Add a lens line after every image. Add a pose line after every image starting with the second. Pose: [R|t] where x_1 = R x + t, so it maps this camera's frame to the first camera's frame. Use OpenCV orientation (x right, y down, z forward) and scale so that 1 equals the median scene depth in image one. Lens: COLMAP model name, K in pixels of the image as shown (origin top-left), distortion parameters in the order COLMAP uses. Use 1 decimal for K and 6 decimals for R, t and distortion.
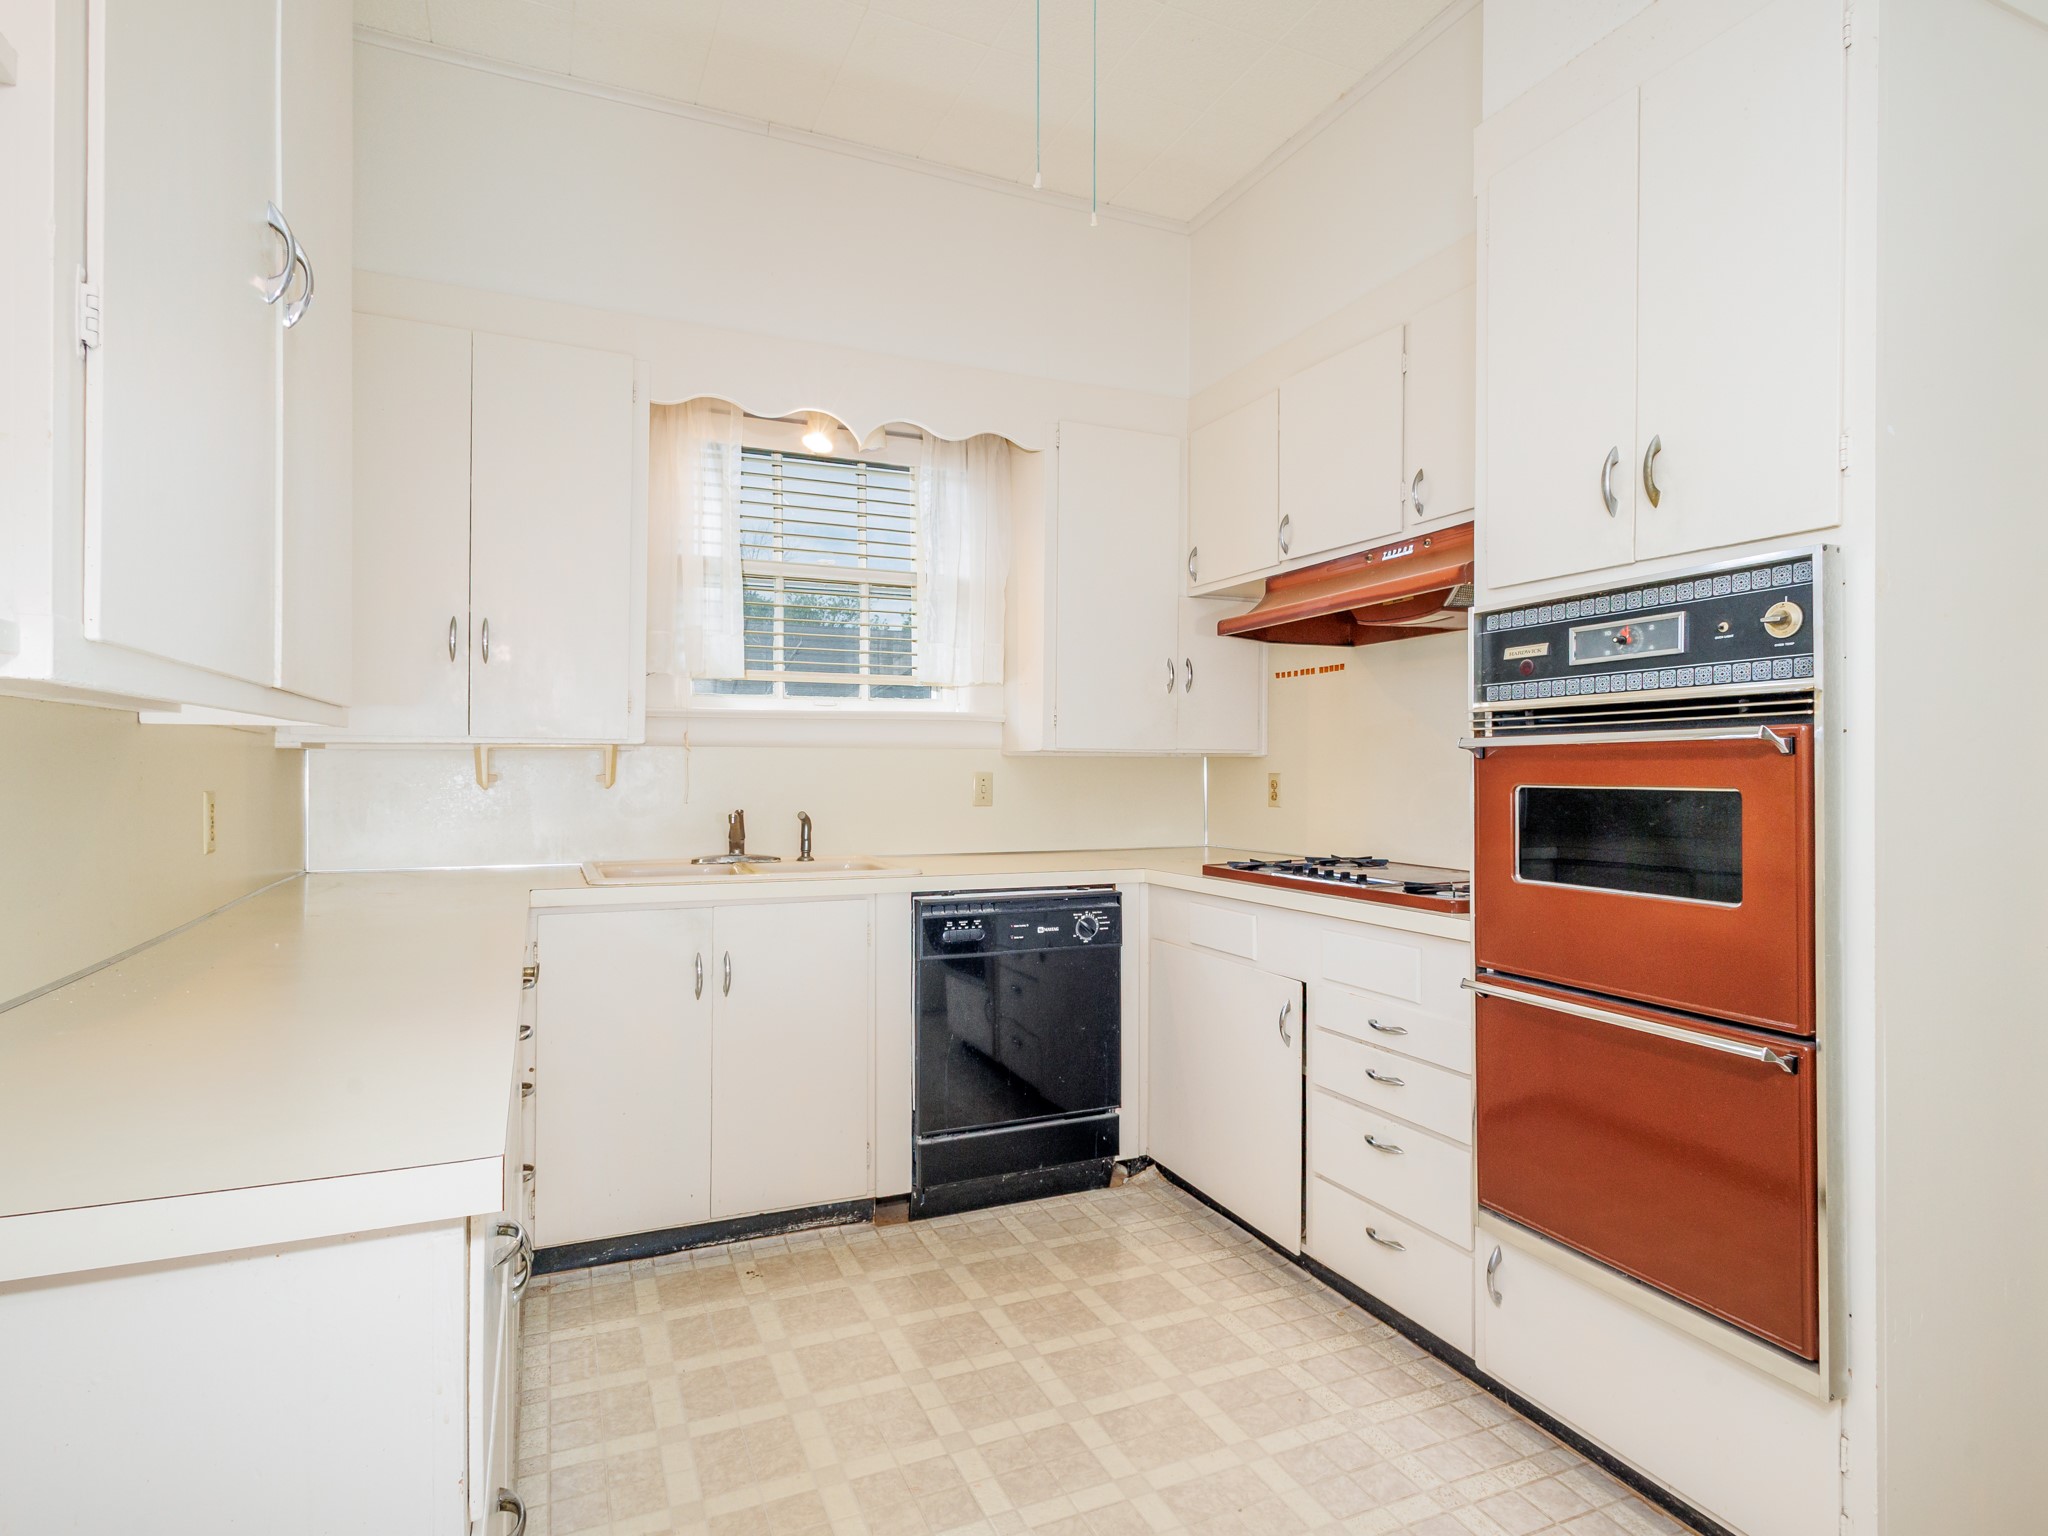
lens RADIAL K [[1070.8, 0, 1016.4], [0, 1070.8, 767.6], [0, 0, 1]] dist [-0.001044, -0.000718]
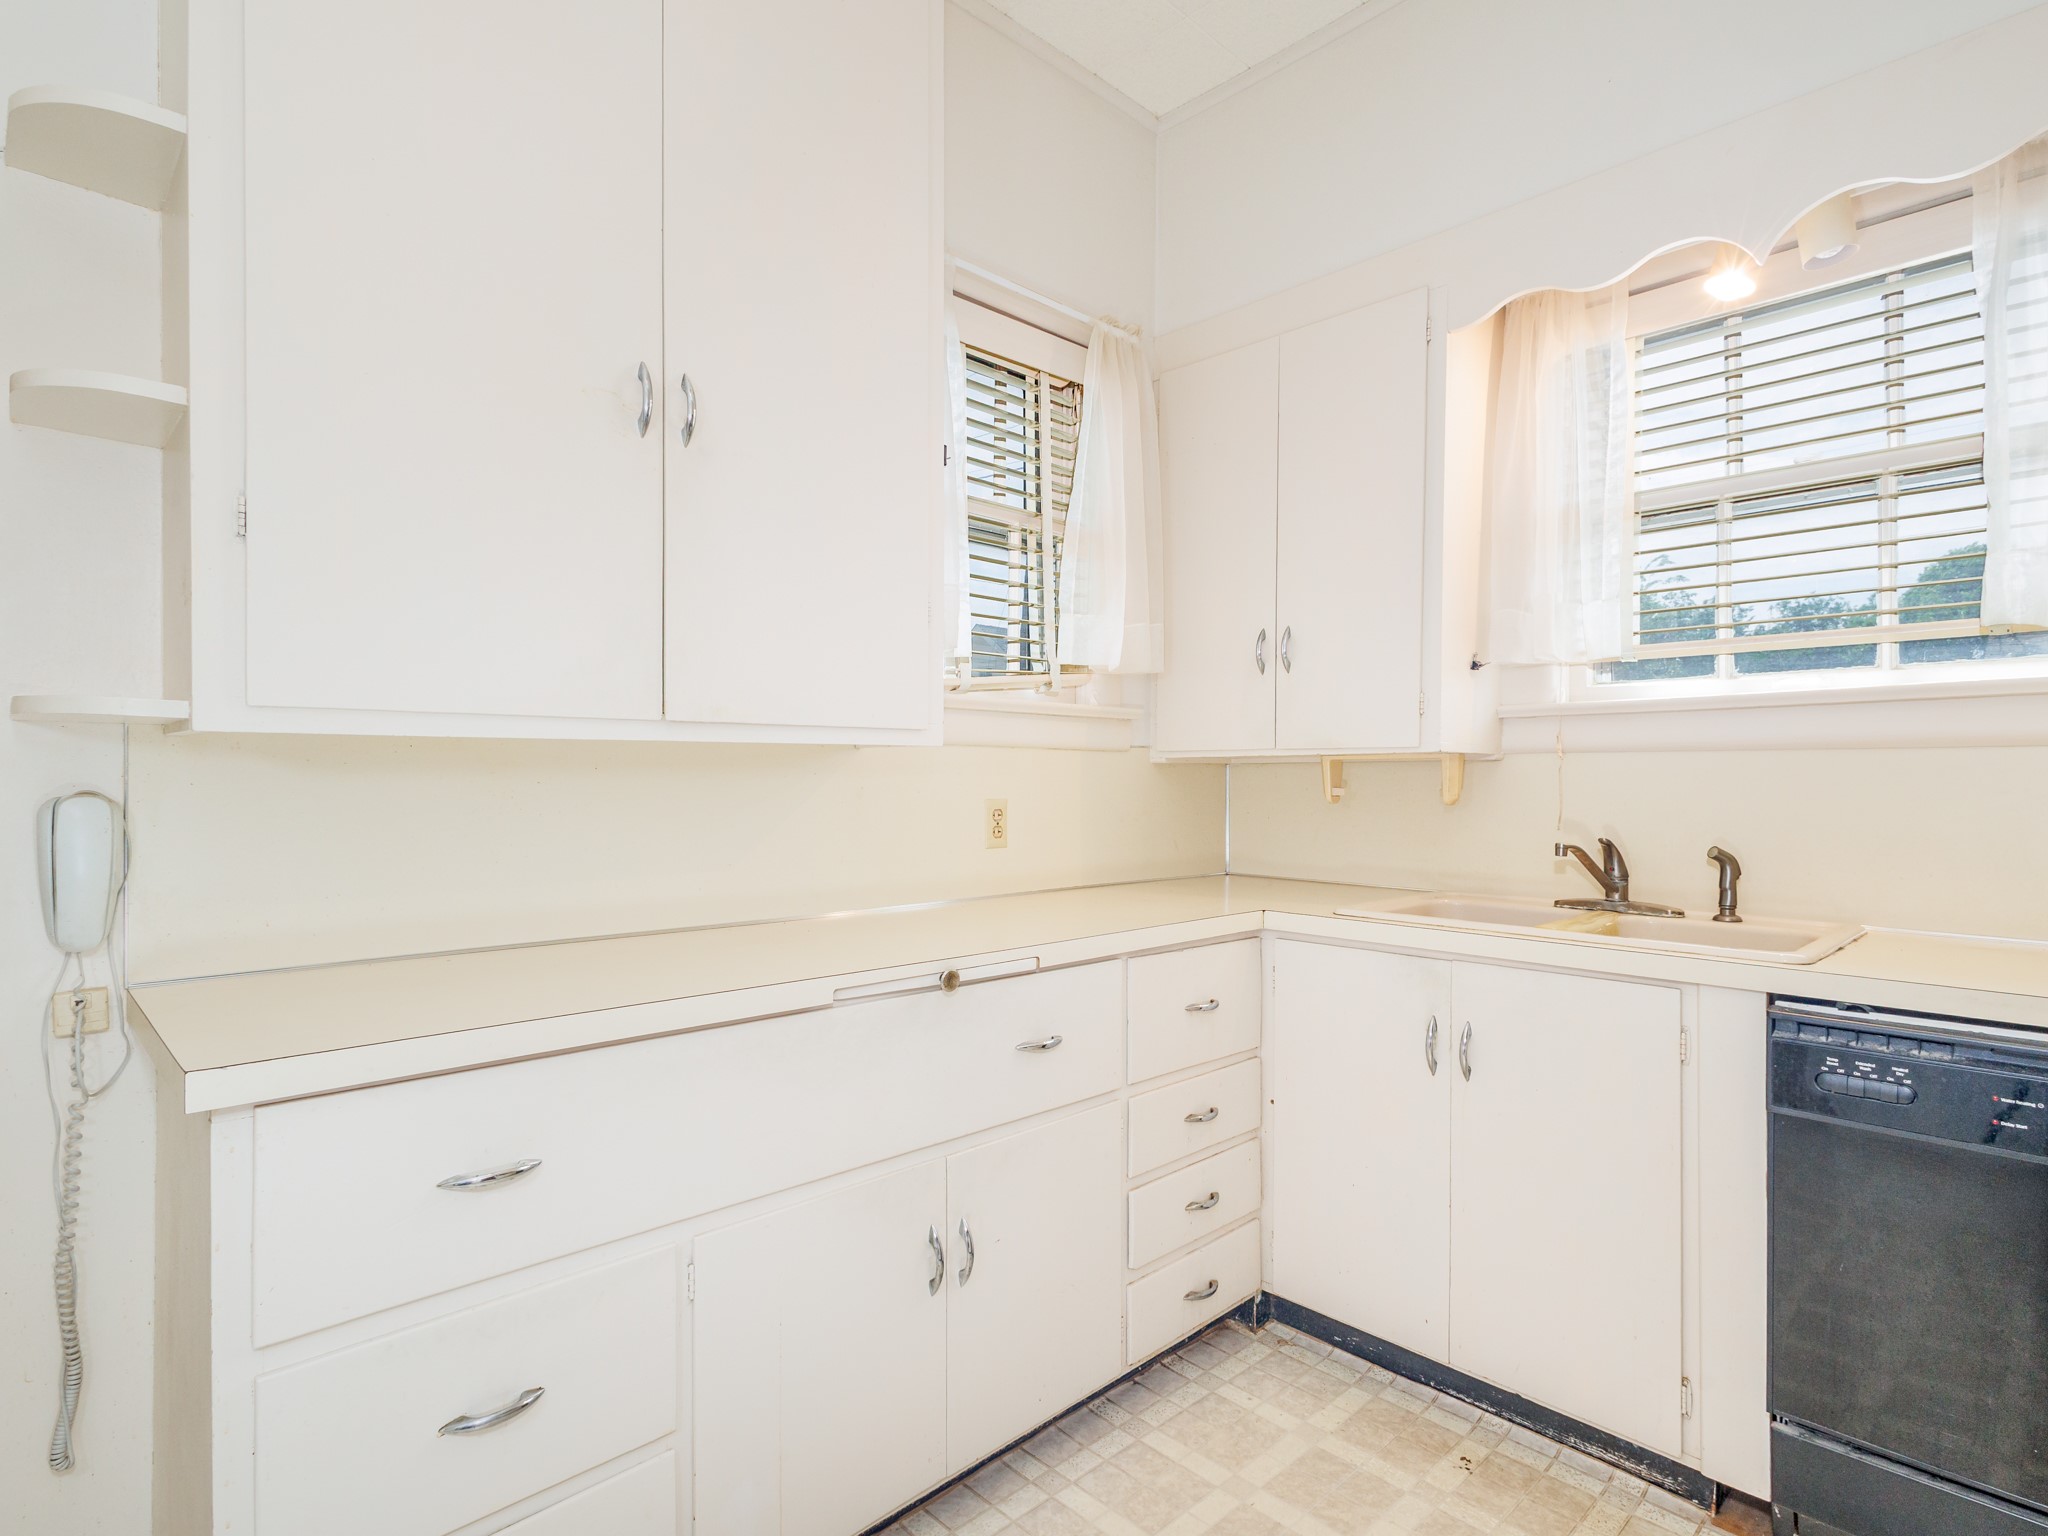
lens RADIAL K [[1070.8, 0, 1022.5], [0, 1070.8, 773.1], [0, 0, 1]] dist [-0.001044, -0.000718]
pose [[0.344053, -0.008384, -0.938913, 0.315023], [0.002202, 0.999965, -0.008122, -0.000398], [0.938948, 0.000727, 0.344059, 0.411639]]
